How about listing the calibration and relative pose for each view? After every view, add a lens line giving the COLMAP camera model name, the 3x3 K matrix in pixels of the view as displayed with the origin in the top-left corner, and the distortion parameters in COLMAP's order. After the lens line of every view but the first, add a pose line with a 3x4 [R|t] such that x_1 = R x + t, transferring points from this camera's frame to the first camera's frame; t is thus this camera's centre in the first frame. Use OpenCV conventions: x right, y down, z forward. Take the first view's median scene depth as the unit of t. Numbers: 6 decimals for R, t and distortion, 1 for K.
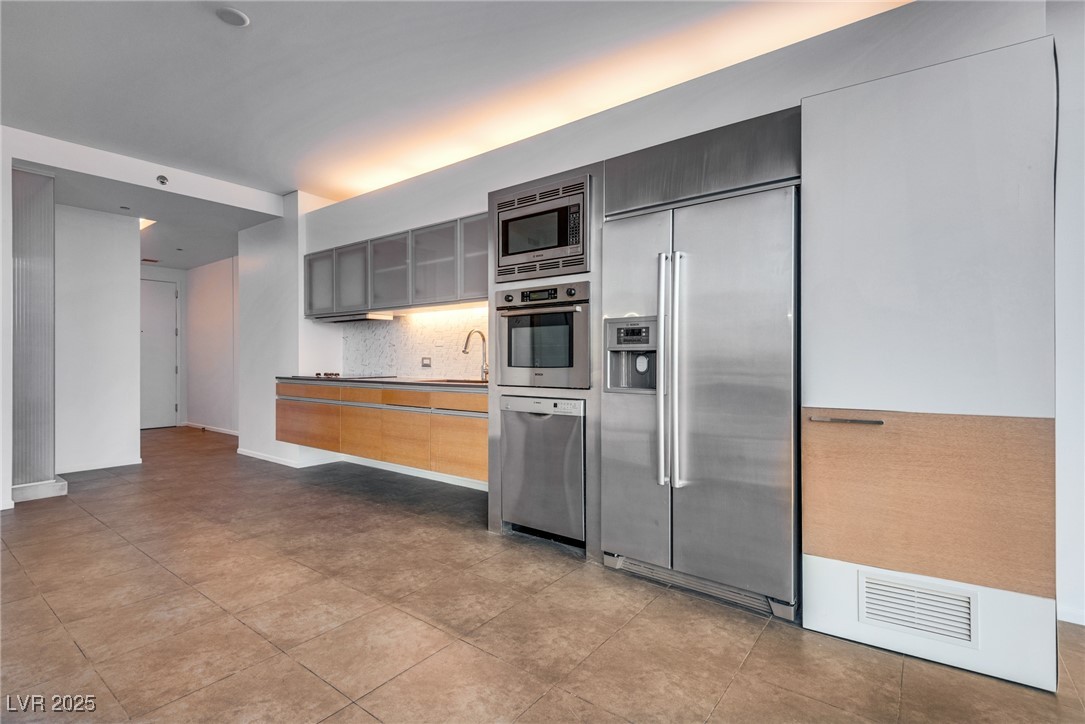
lens RADIAL K [[512.7, 0, 517.7], [0, 512.7, 358.9], [0, 0, 1]] dist [0.024112, -0.003922]
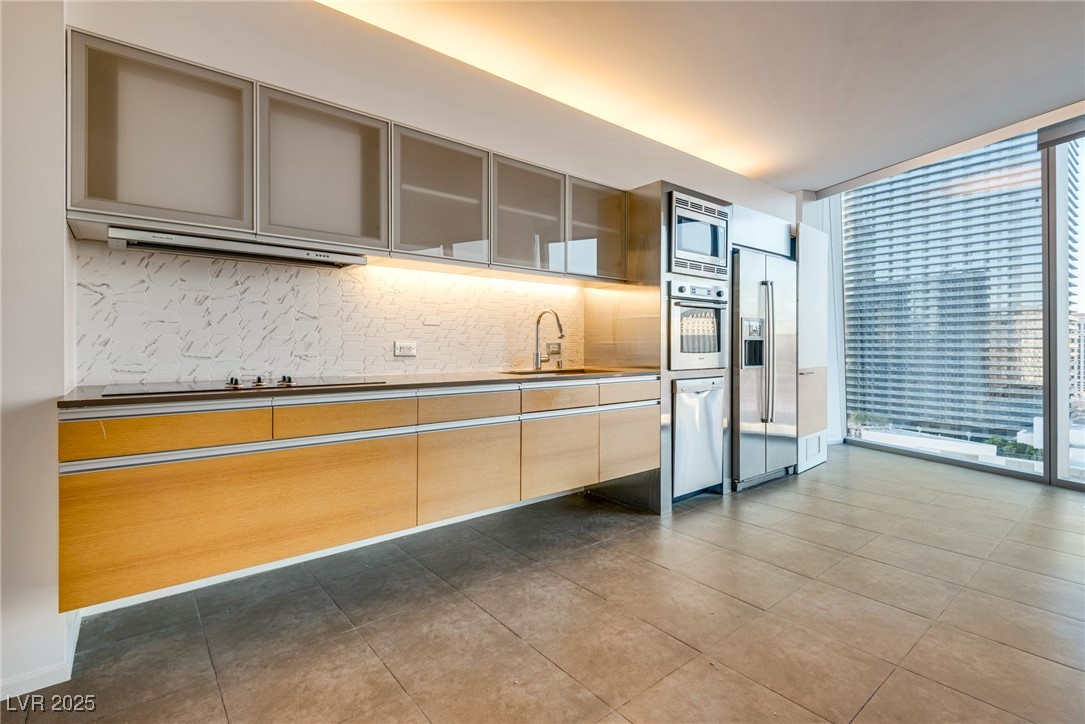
lens RADIAL K [[512.7, 0, 555.4], [0, 512.7, 343.2], [0, 0, 1]] dist [0.024112, -0.003922]
pose [[0.192105, 0.006401, 0.981353, -1.113444], [-0.002998, 0.999978, -0.005936, 0.002882], [-0.981370, -0.001801, 0.192120, 1.032135]]
